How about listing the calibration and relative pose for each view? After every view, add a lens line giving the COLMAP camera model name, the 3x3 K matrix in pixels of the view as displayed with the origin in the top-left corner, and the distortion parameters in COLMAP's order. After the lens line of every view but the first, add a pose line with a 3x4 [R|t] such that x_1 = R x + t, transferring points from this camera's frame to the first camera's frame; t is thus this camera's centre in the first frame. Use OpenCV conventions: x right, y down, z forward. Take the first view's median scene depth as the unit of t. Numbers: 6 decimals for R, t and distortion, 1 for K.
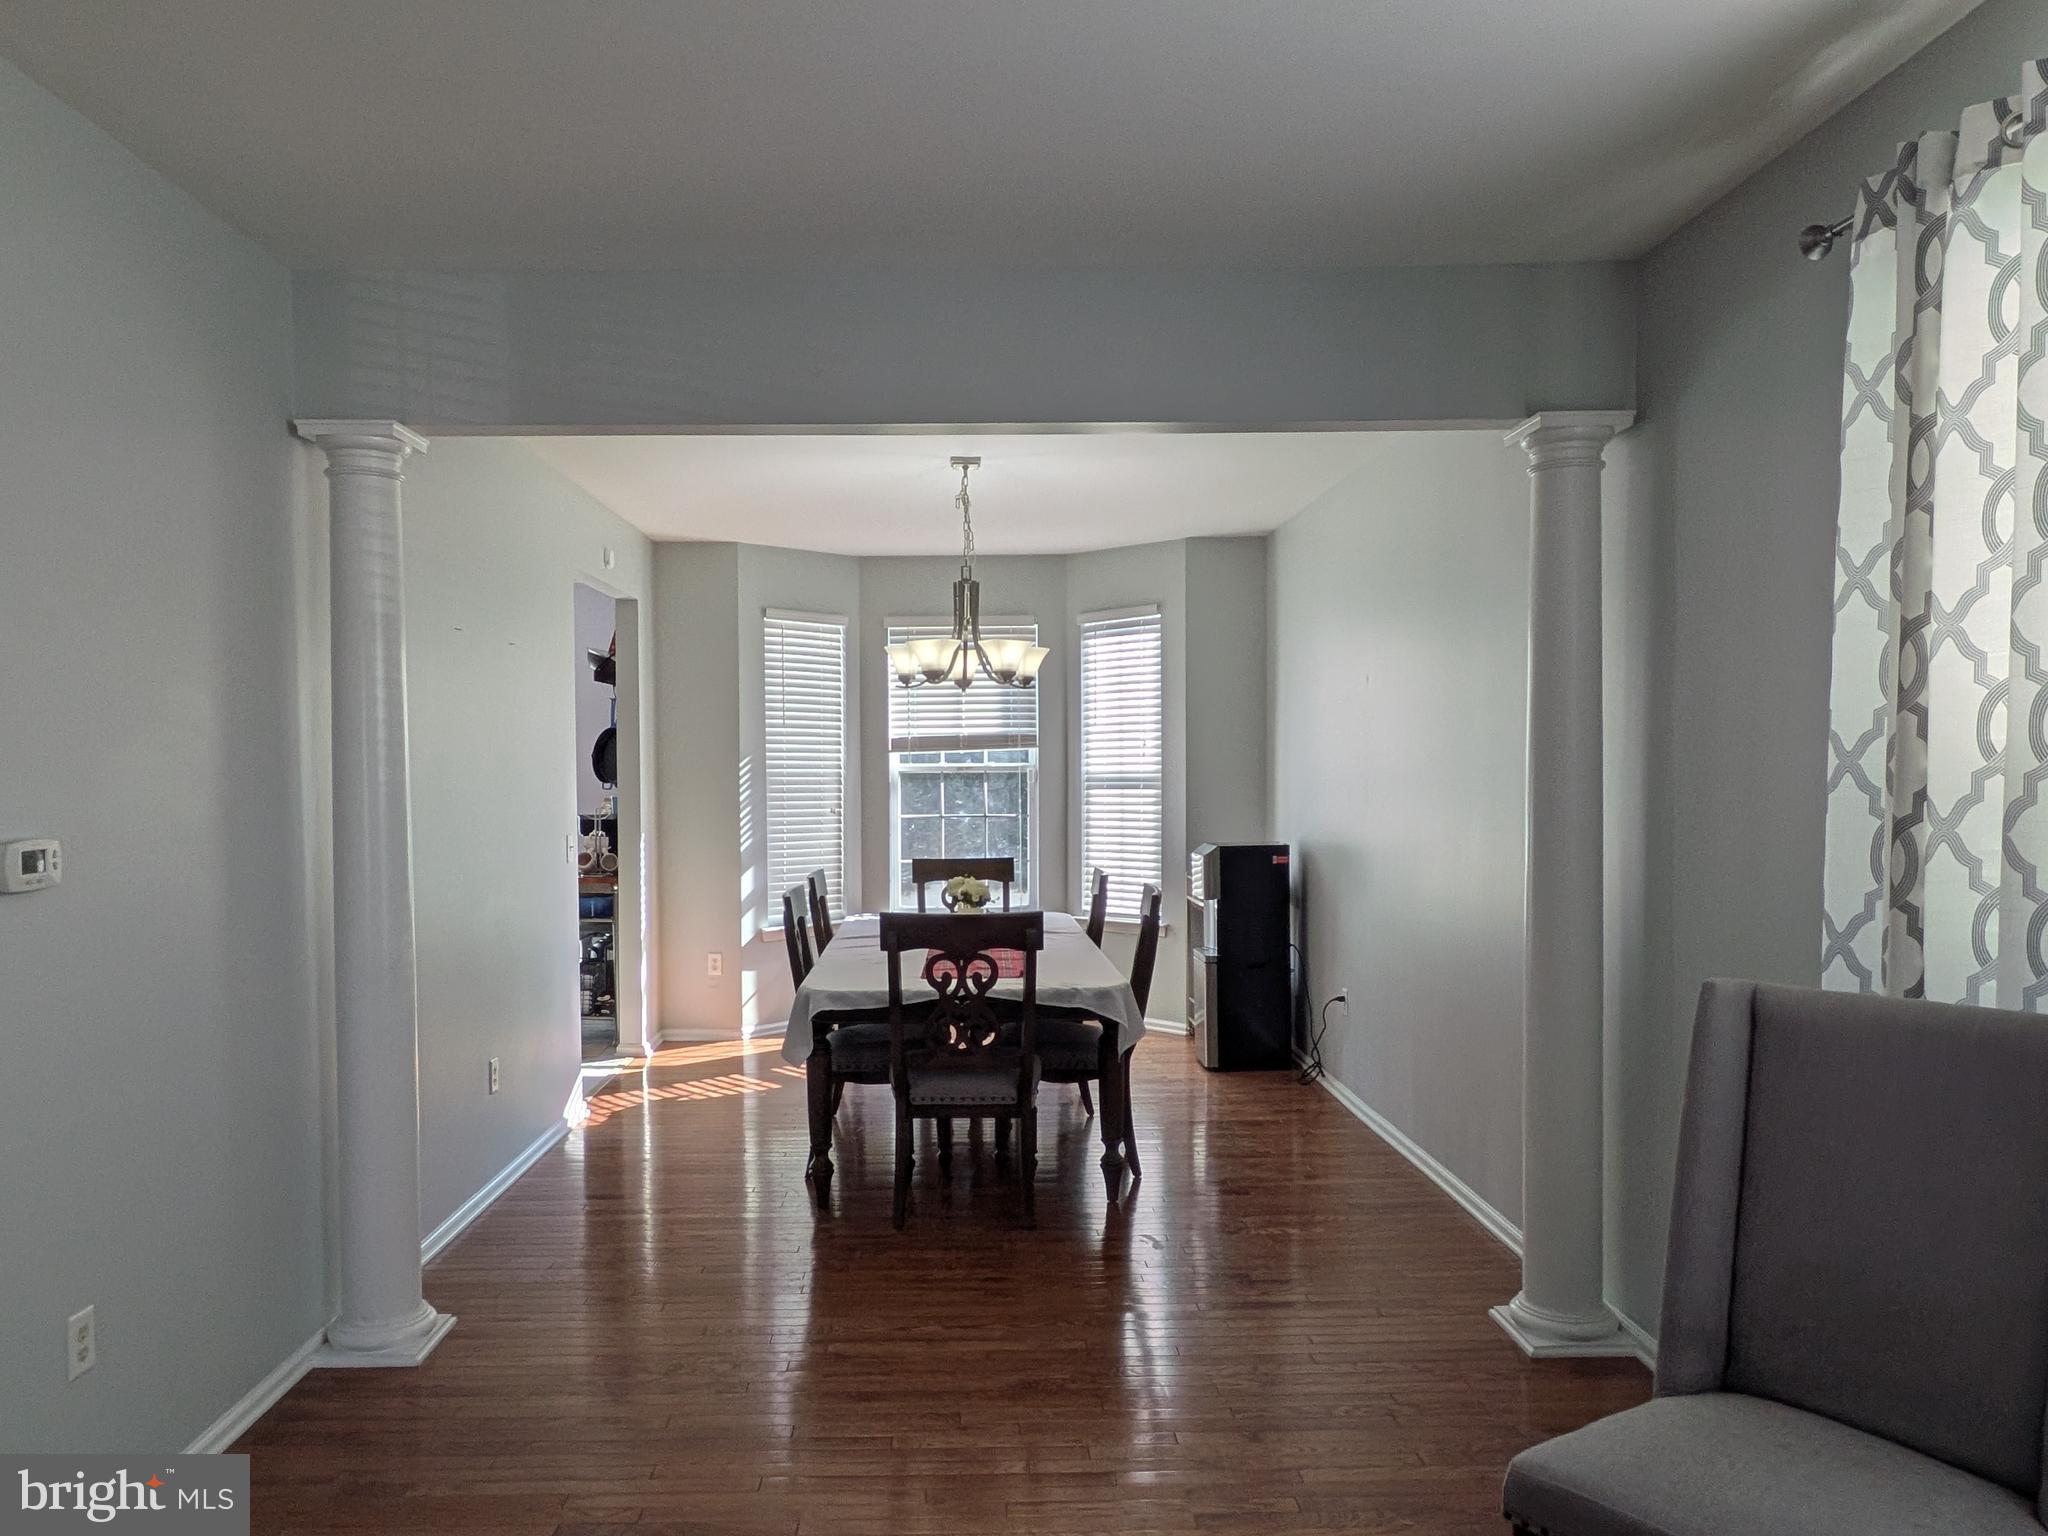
lens RADIAL K [[1394.5, 0, 969.8], [0, 1394.5, 786.9], [0, 0, 1]] dist [-0.006868, -0.004325]
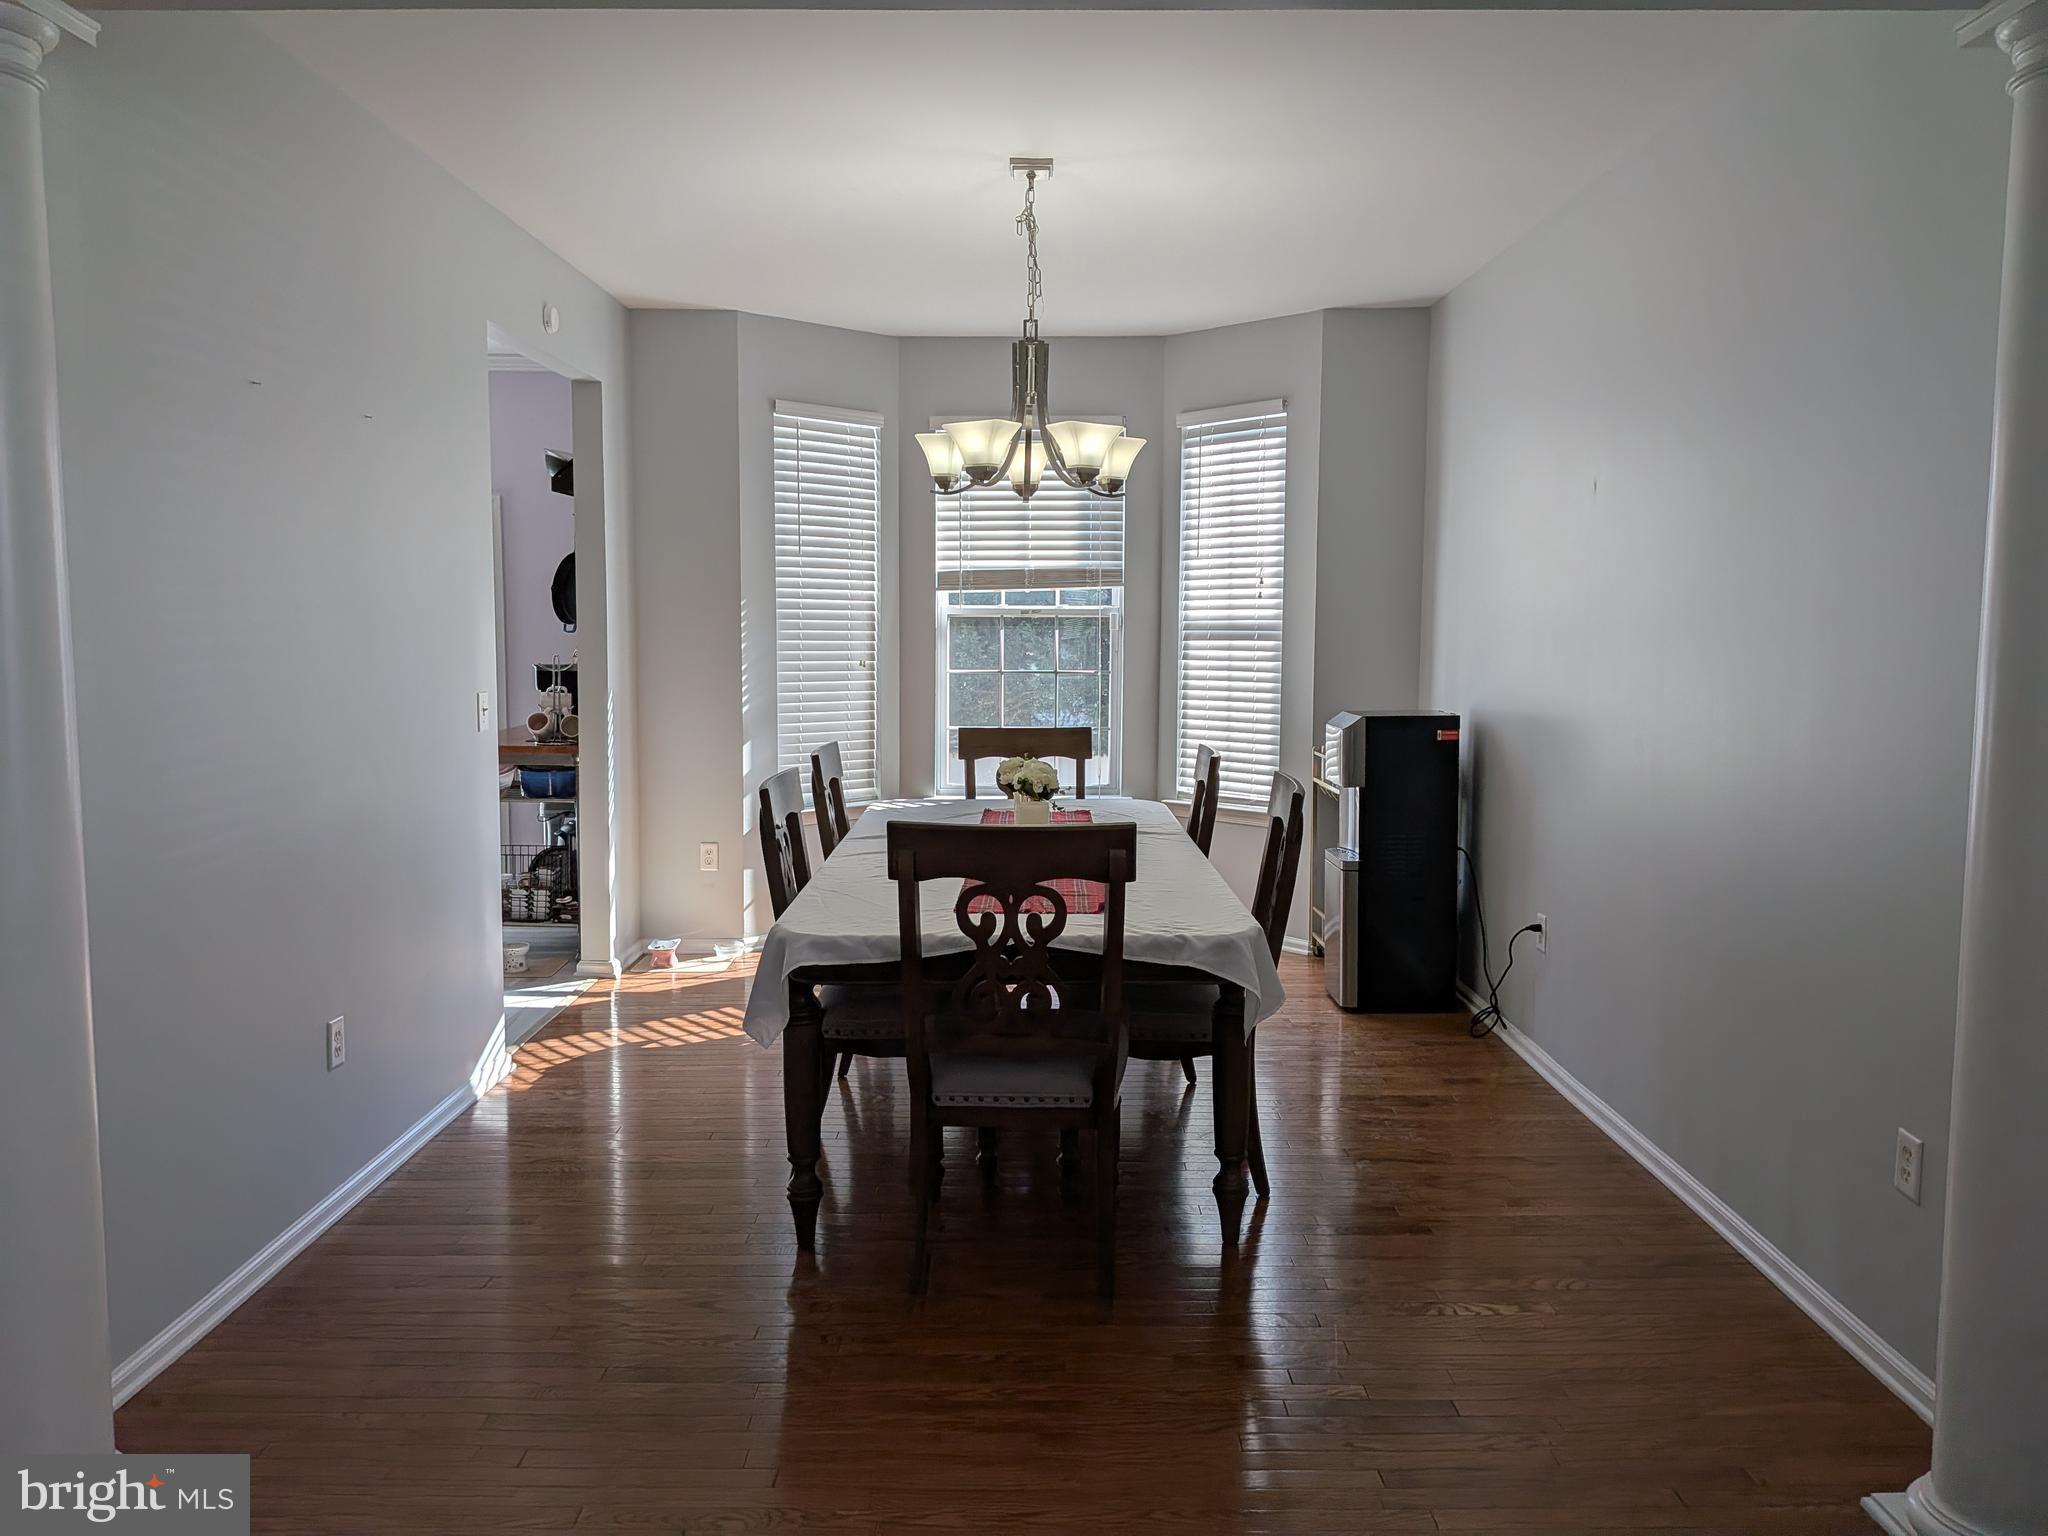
lens RADIAL K [[1461.4, 0, 1021.2], [0, 1461.4, 739.5], [0, 0, 1]] dist [0.101849, -0.177048]
pose [[0.999812, 0.011846, -0.015339, 0.006615], [-0.010756, 0.997539, 0.069287, 0.002353], [0.016122, -0.069109, 0.997479, 0.242464]]
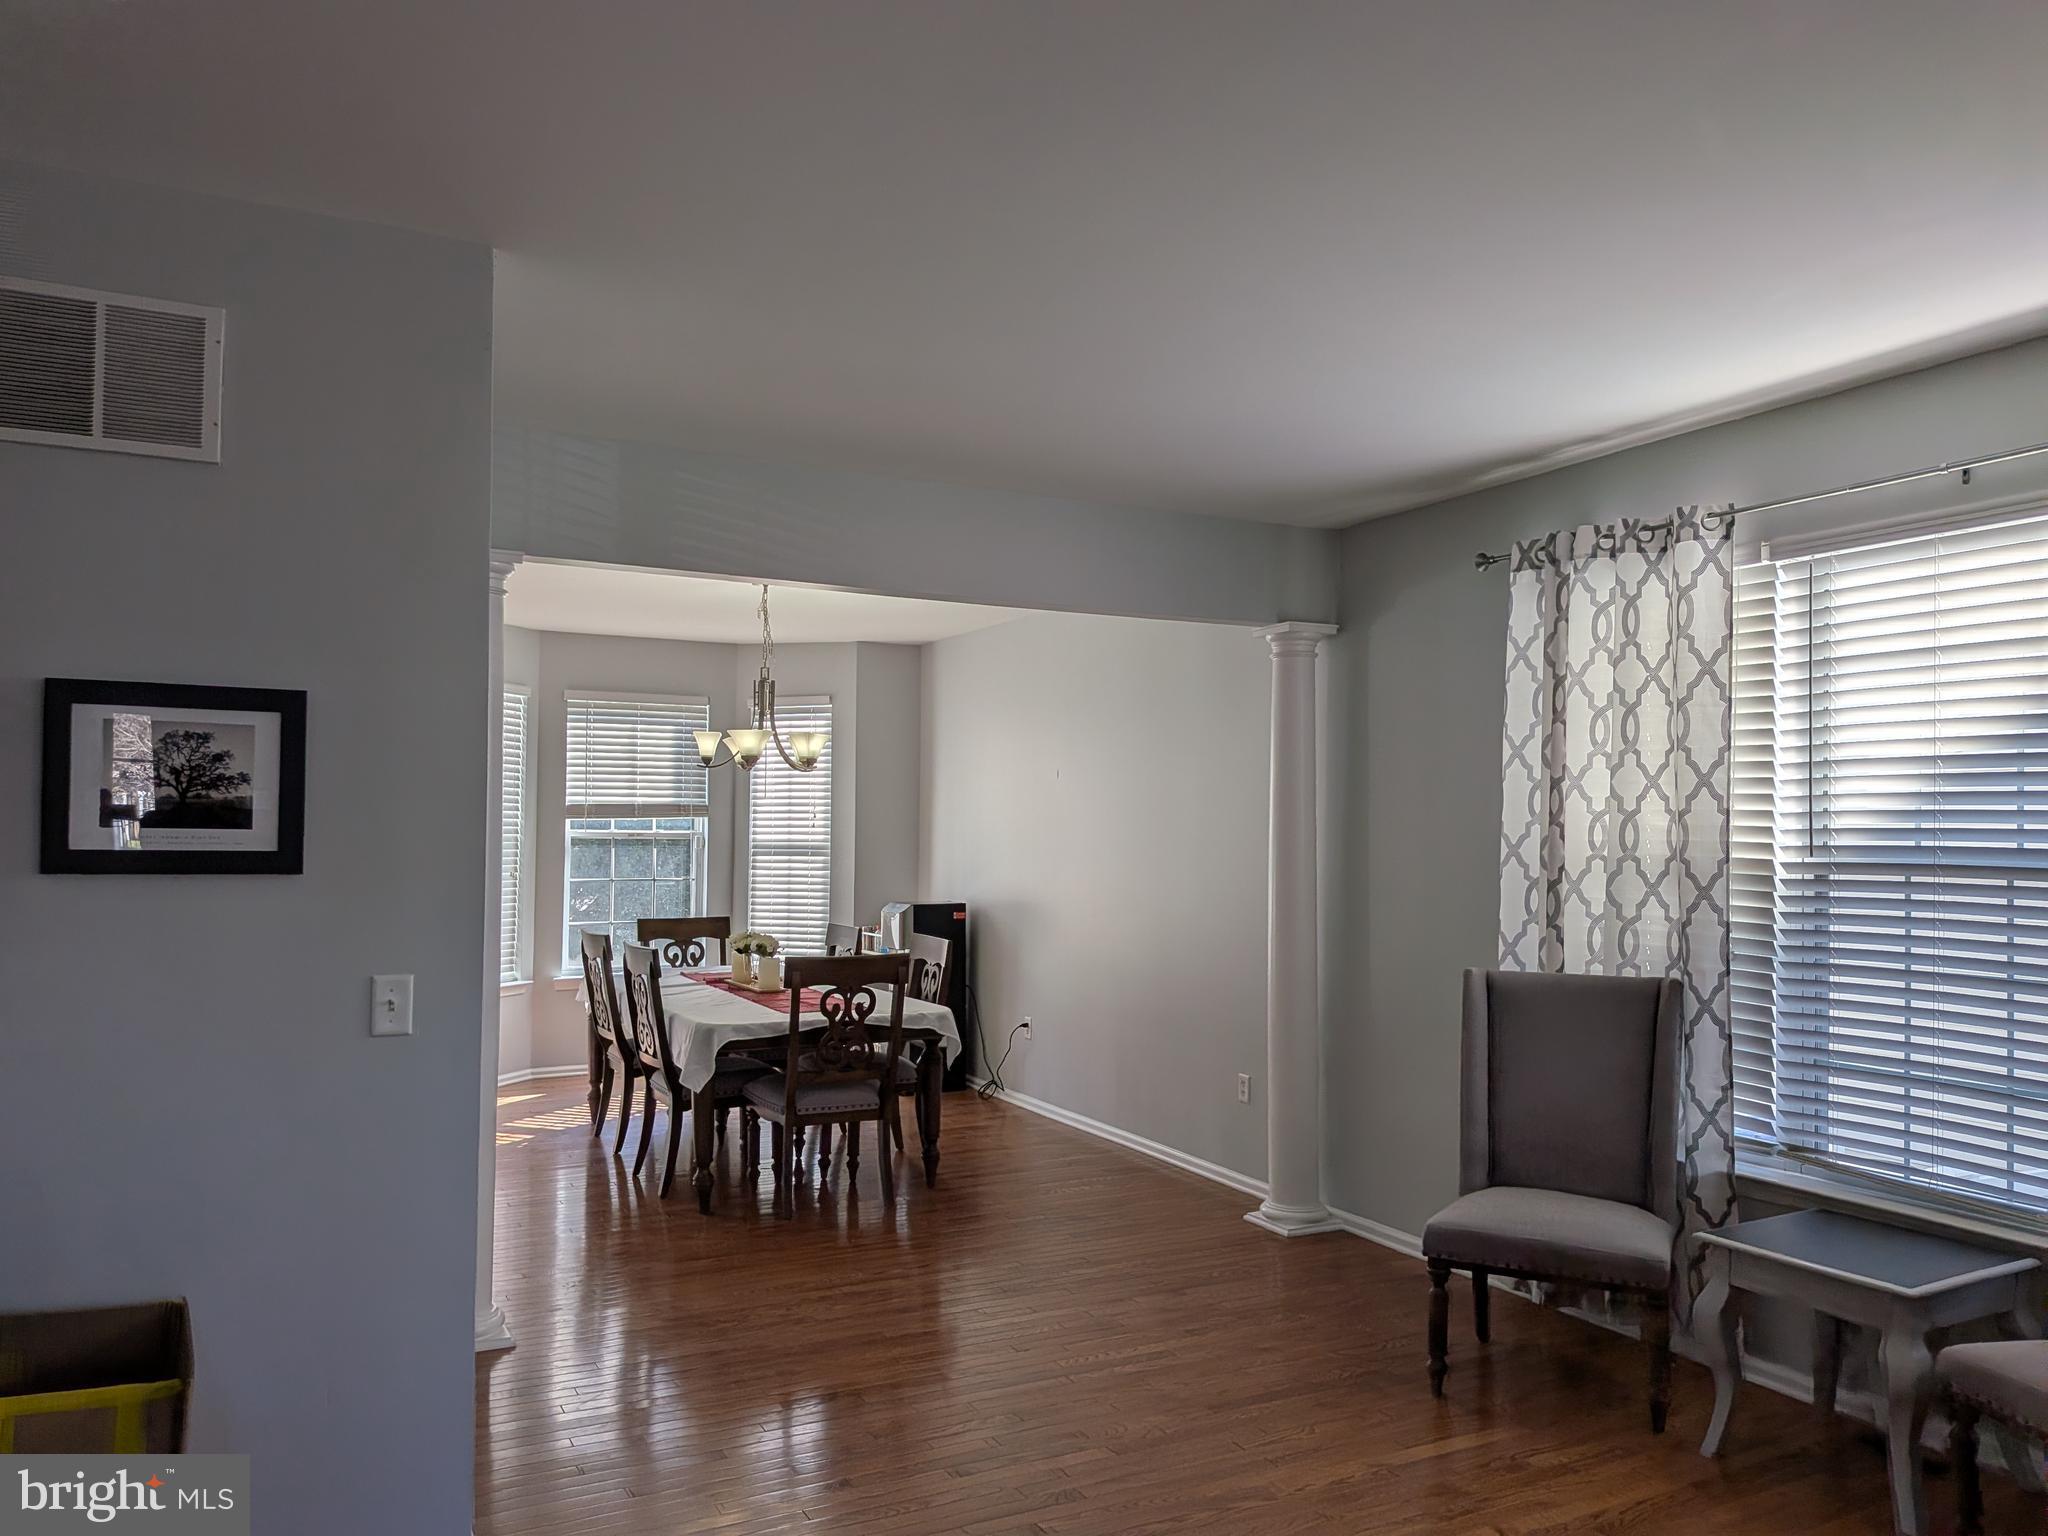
lens RADIAL K [[1442.1, 0, 1024.0], [0, 1442.1, 768.0], [0, 0, 1]] dist [0.098141, -0.171592]
pose [[0.894450, 0.036631, 0.445666, -0.347675], [-0.011048, 0.998145, -0.059868, -0.001750], [-0.447032, 0.048625, 0.893195, -0.190165]]
